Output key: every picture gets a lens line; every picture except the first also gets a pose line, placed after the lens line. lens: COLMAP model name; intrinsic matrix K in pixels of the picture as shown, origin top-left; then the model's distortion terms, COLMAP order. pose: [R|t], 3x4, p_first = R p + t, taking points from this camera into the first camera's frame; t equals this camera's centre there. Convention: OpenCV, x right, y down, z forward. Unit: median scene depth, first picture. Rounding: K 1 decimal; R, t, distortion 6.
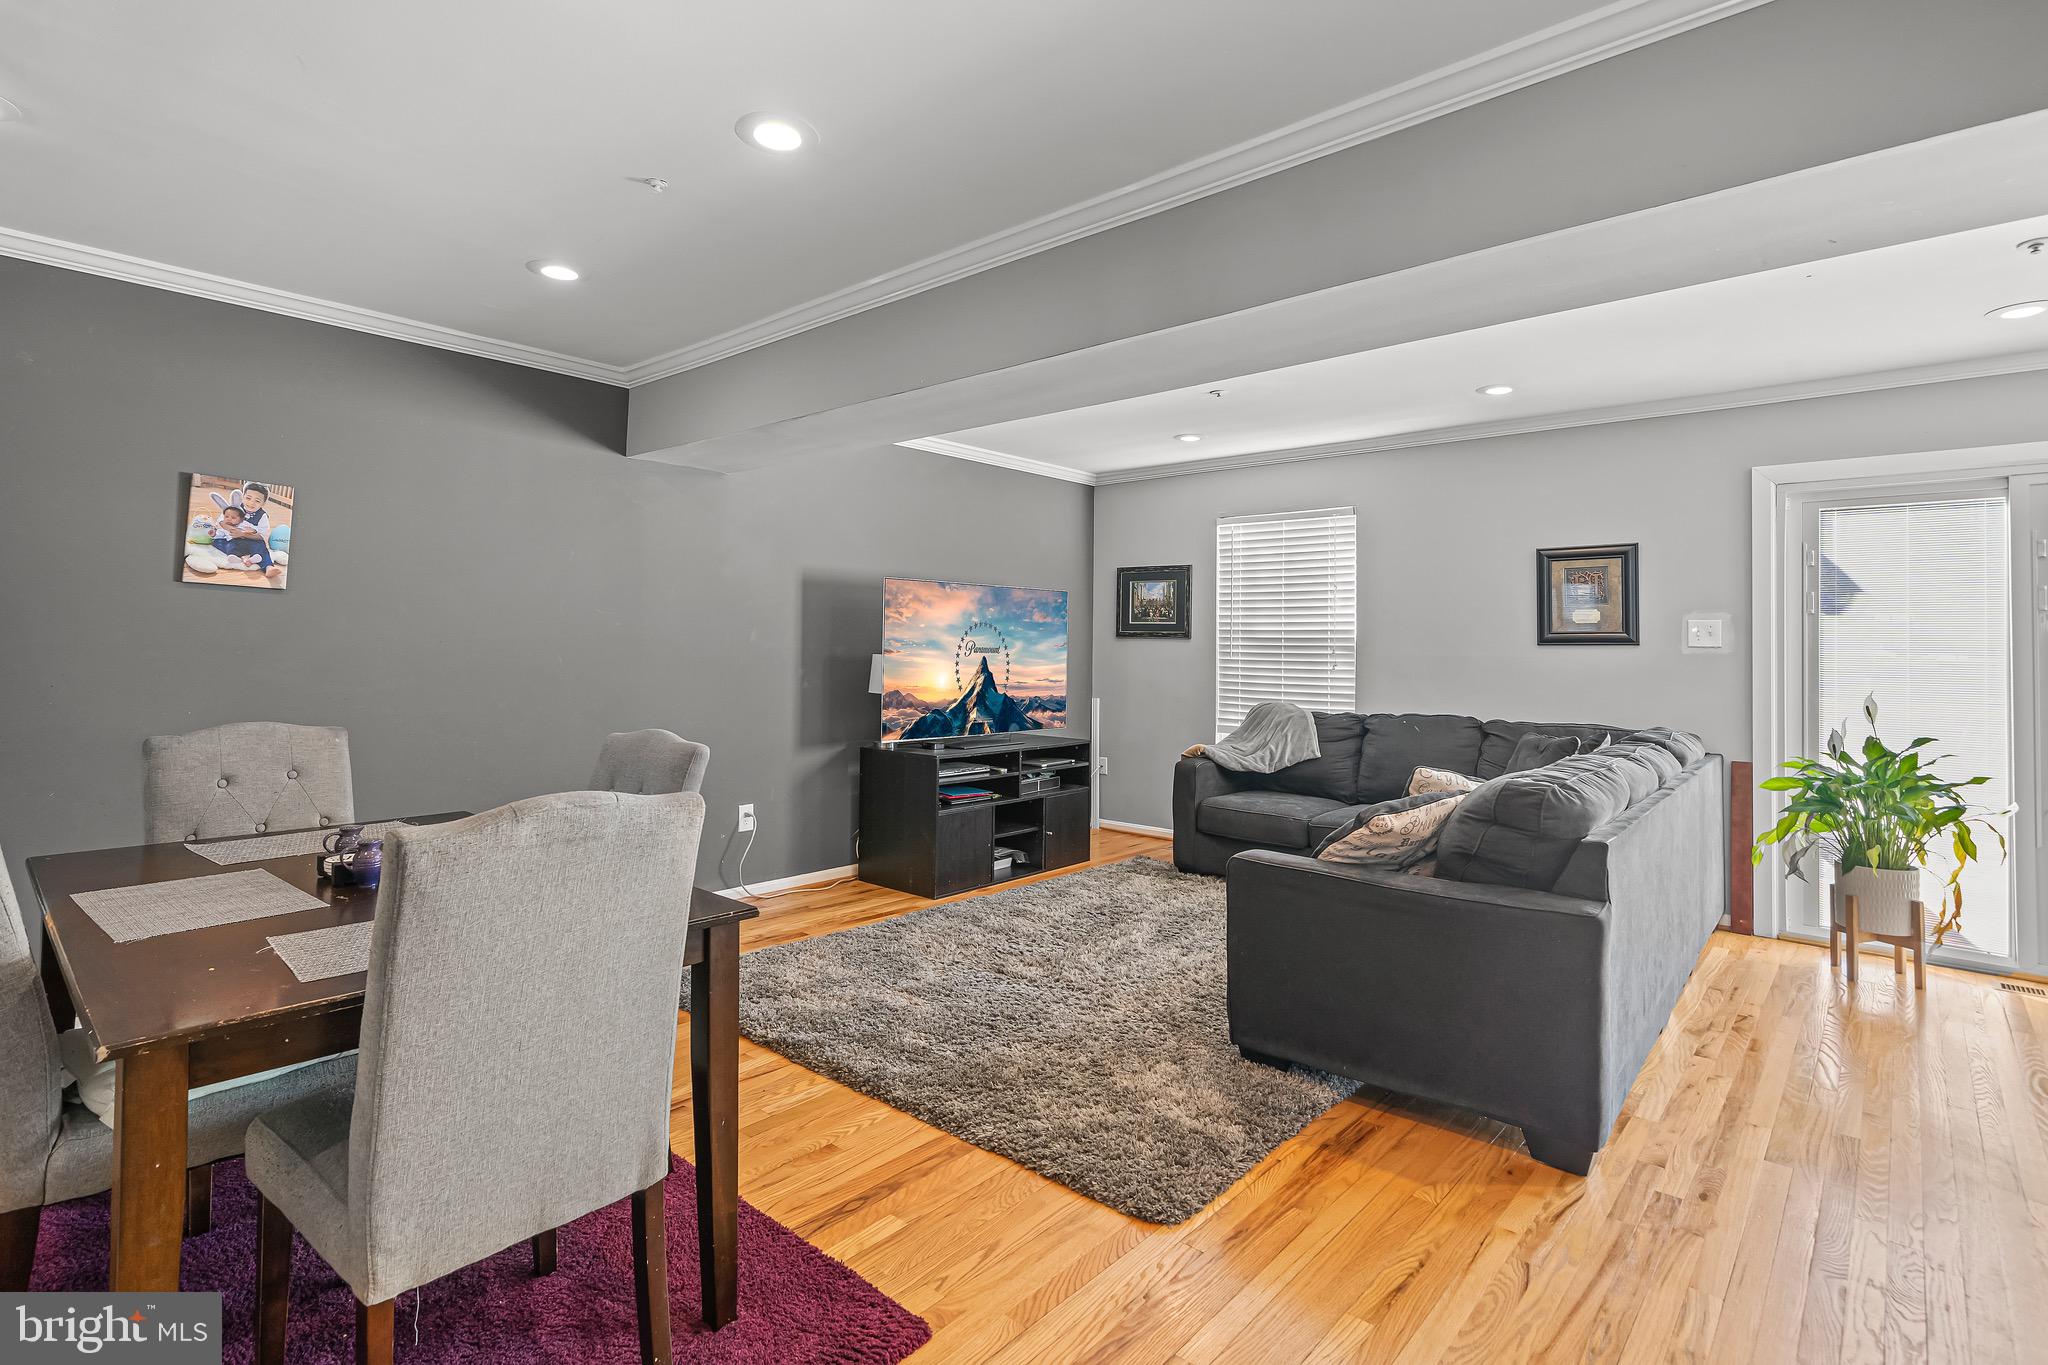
lens RADIAL K [[978.7, 0, 979.8], [0, 978.7, 643.7], [0, 0, 1]] dist [0.001492, 0.001756]
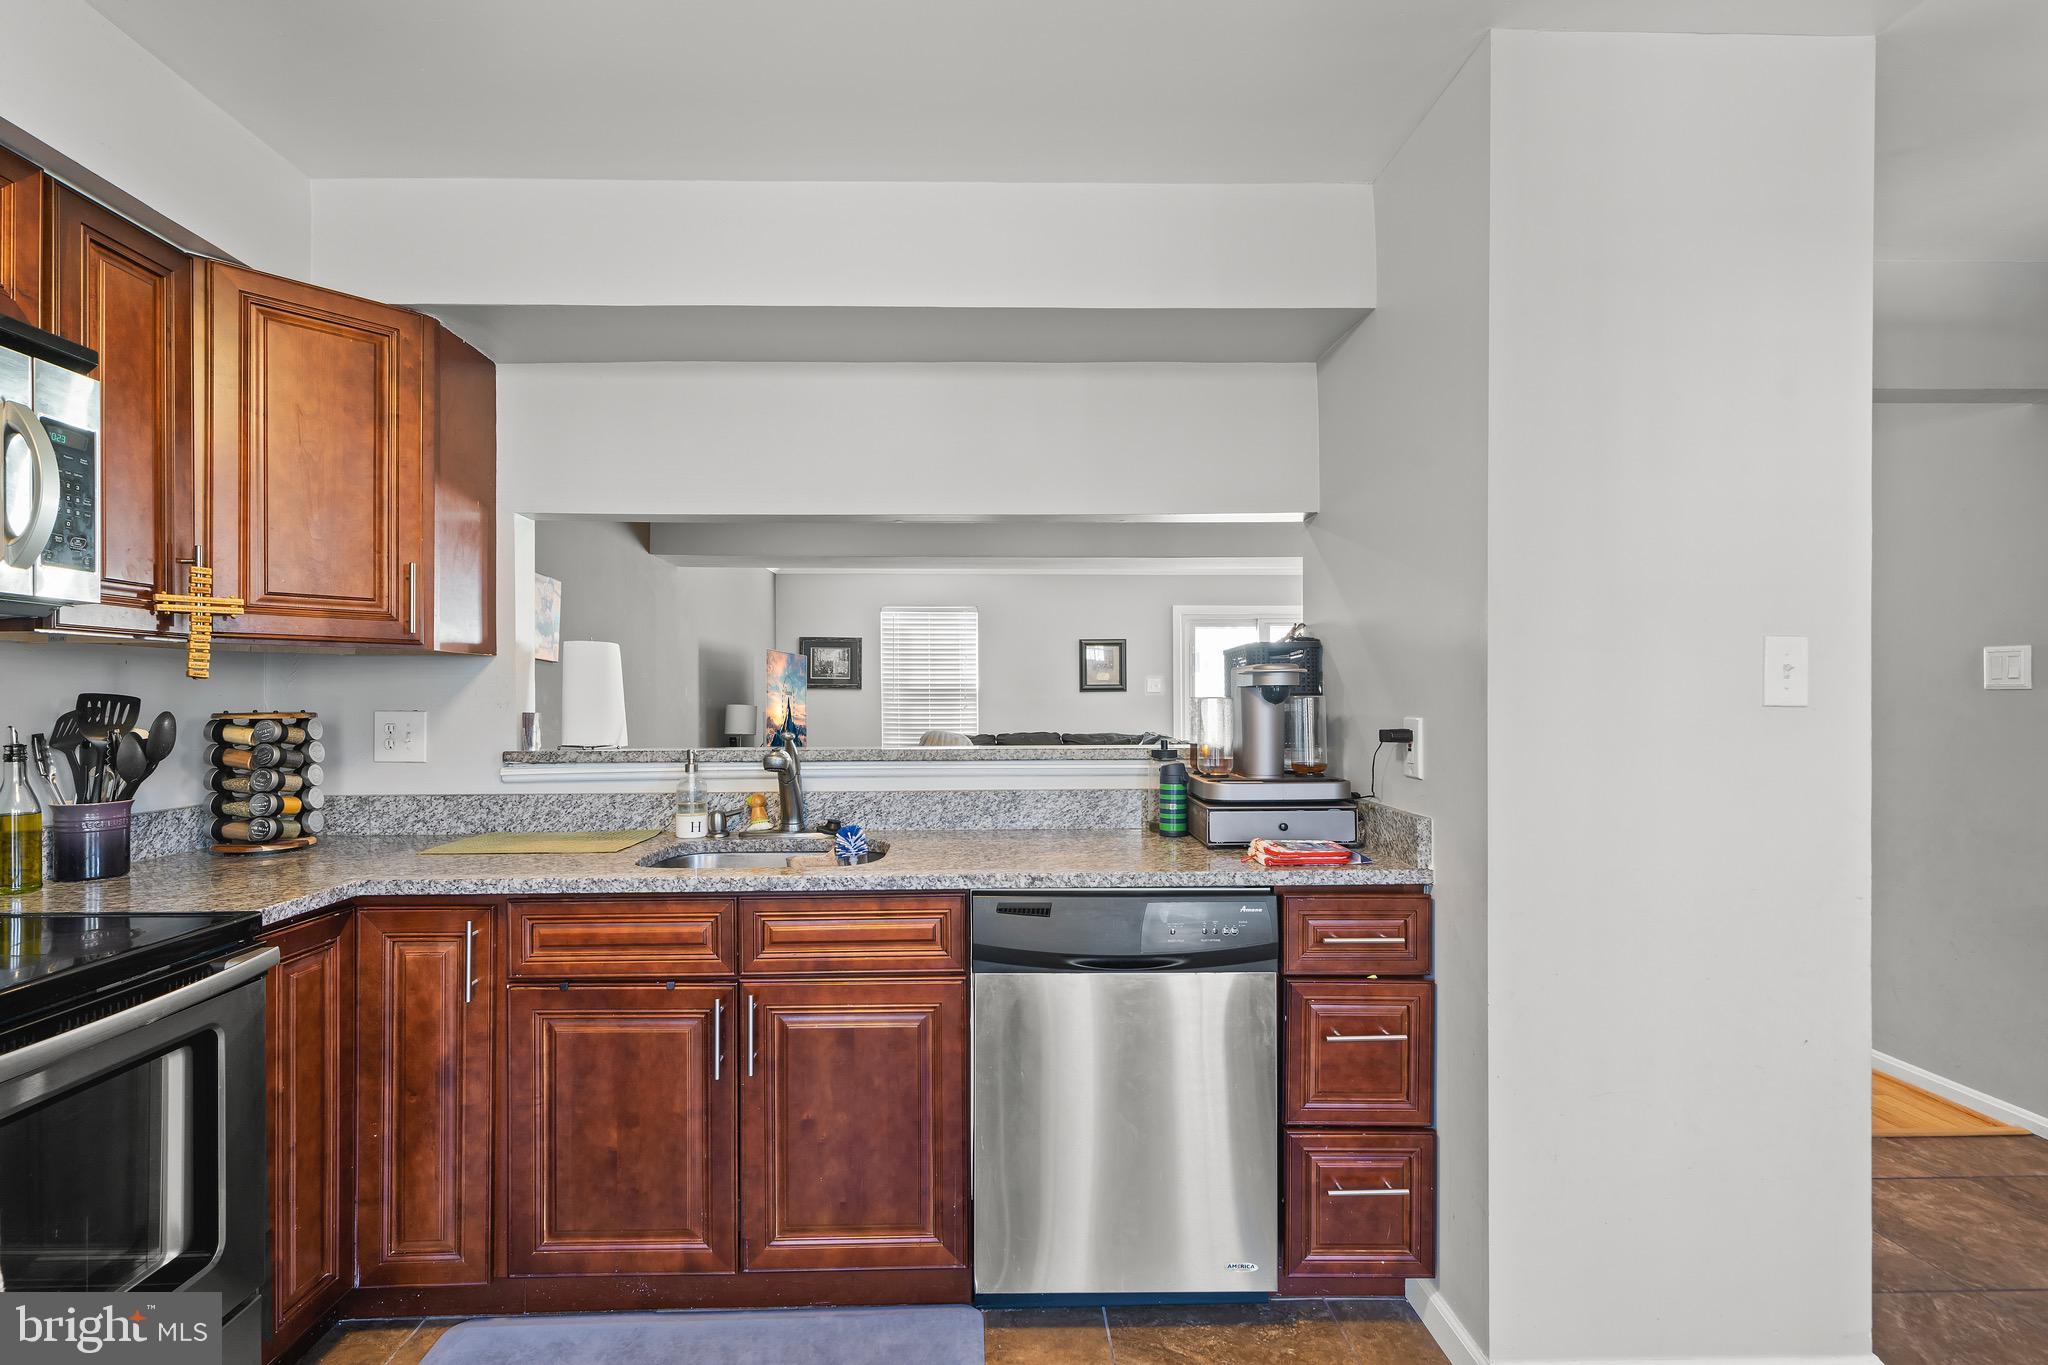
lens RADIAL K [[978.7, 0, 991.0], [0, 978.7, 693.6], [0, 0, 1]] dist [0.001492, 0.001756]
pose [[0.720938, -0.013450, 0.692869, -0.749972], [0.008830, 0.999909, 0.010223, -0.014731], [-0.692944, -0.001252, 0.720991, -0.180756]]
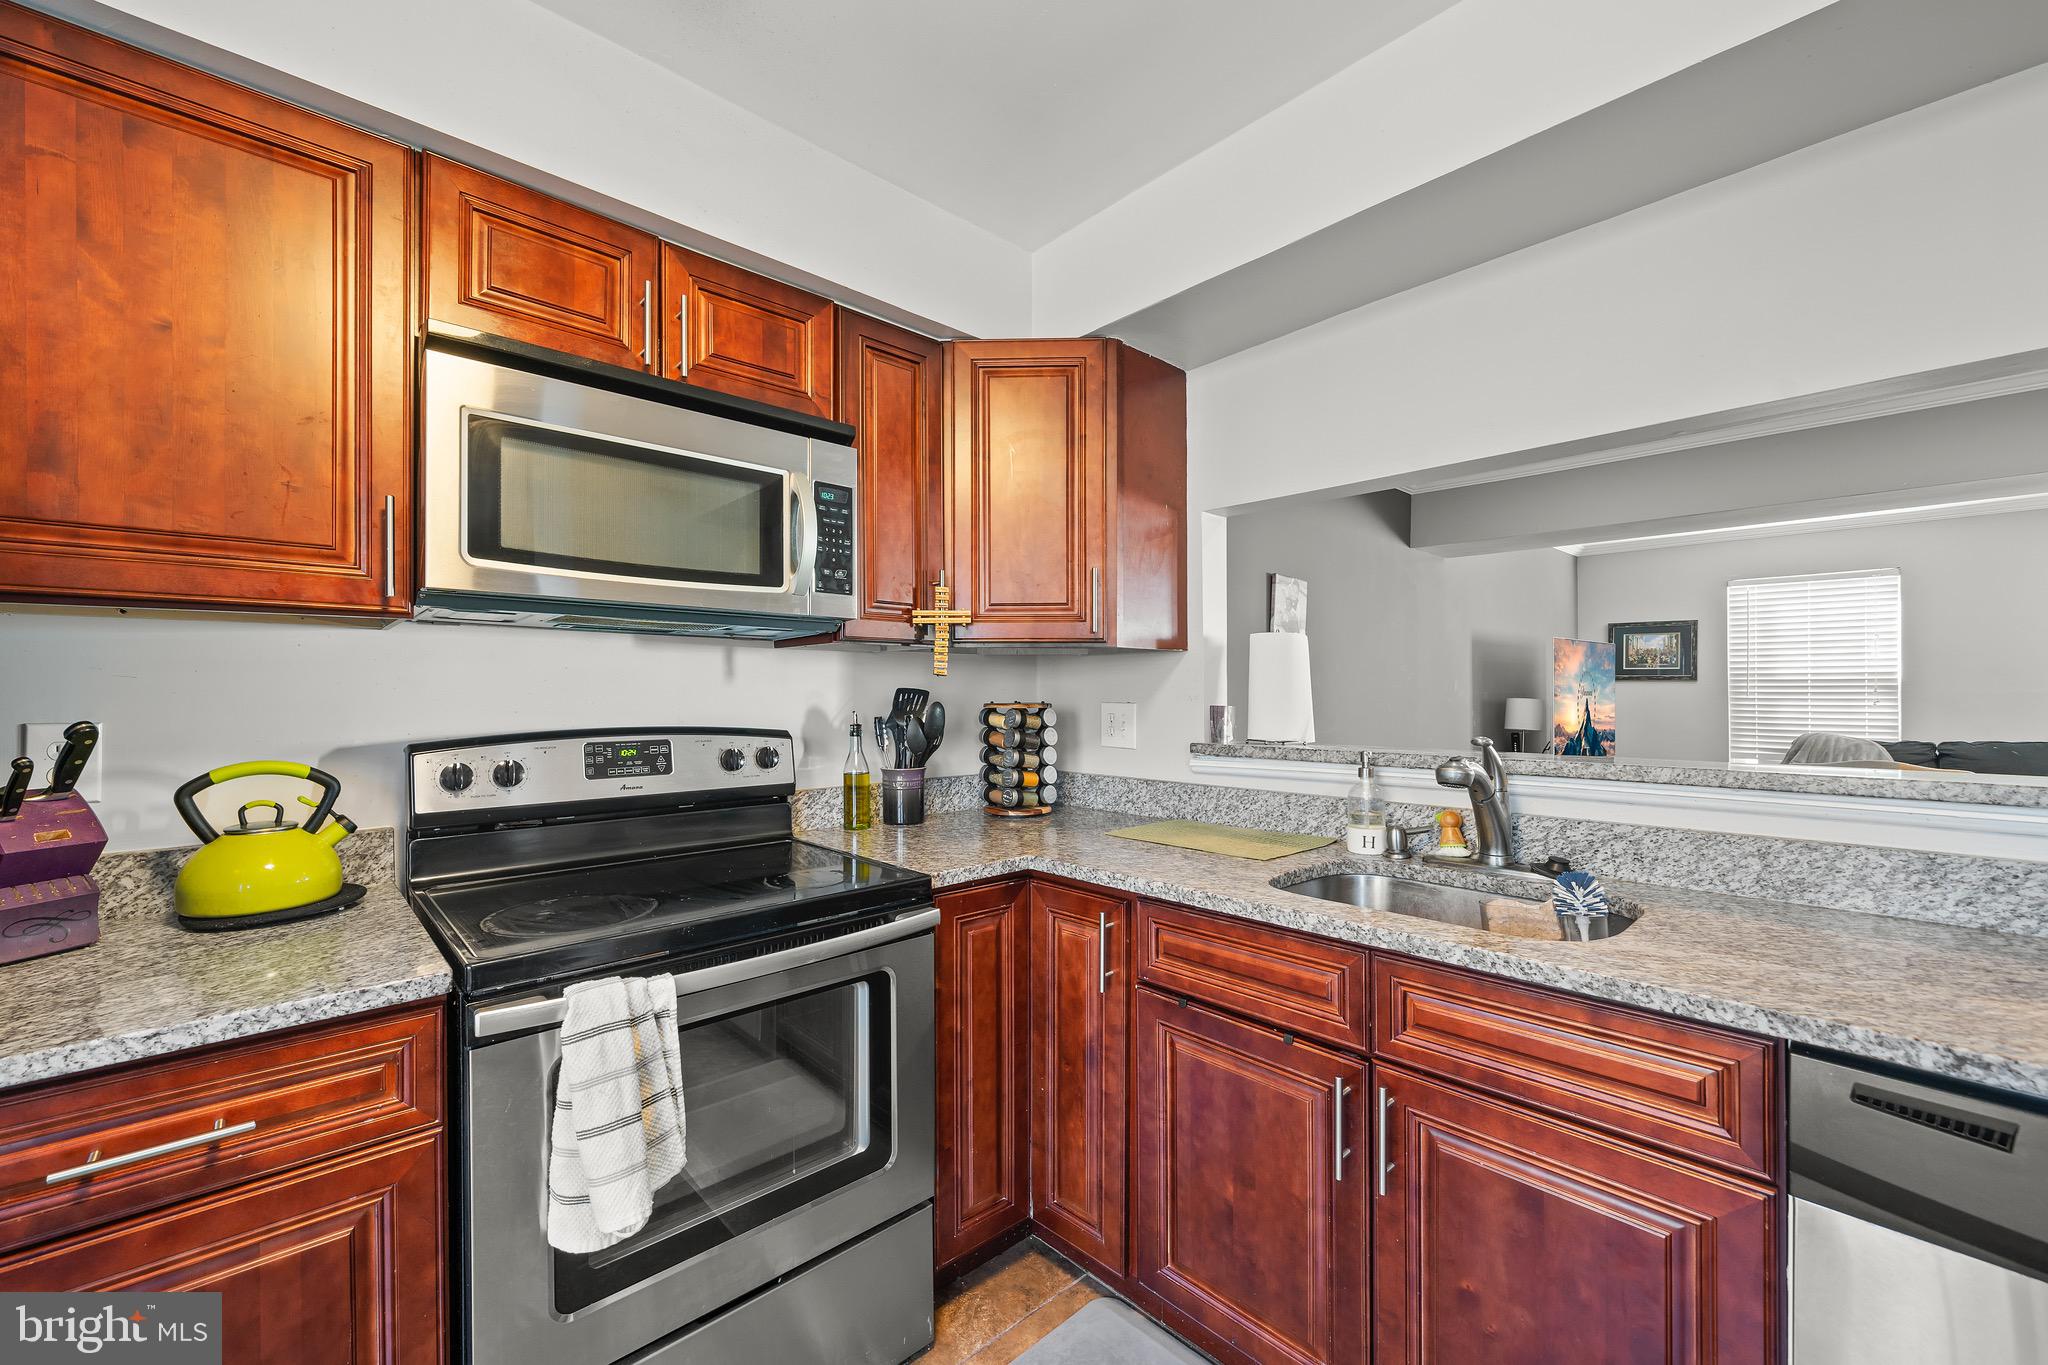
lens RADIAL K [[821.4, 0, 1004.1], [0, 821.4, 692.0], [0, 0, 1]] dist [-0.000883, 0.000628]
pose [[0.996124, -0.016477, -0.086405, -0.649378], [0.016931, 0.999846, 0.004525, -0.012955], [0.086317, -0.005971, 0.996250, -0.095410]]
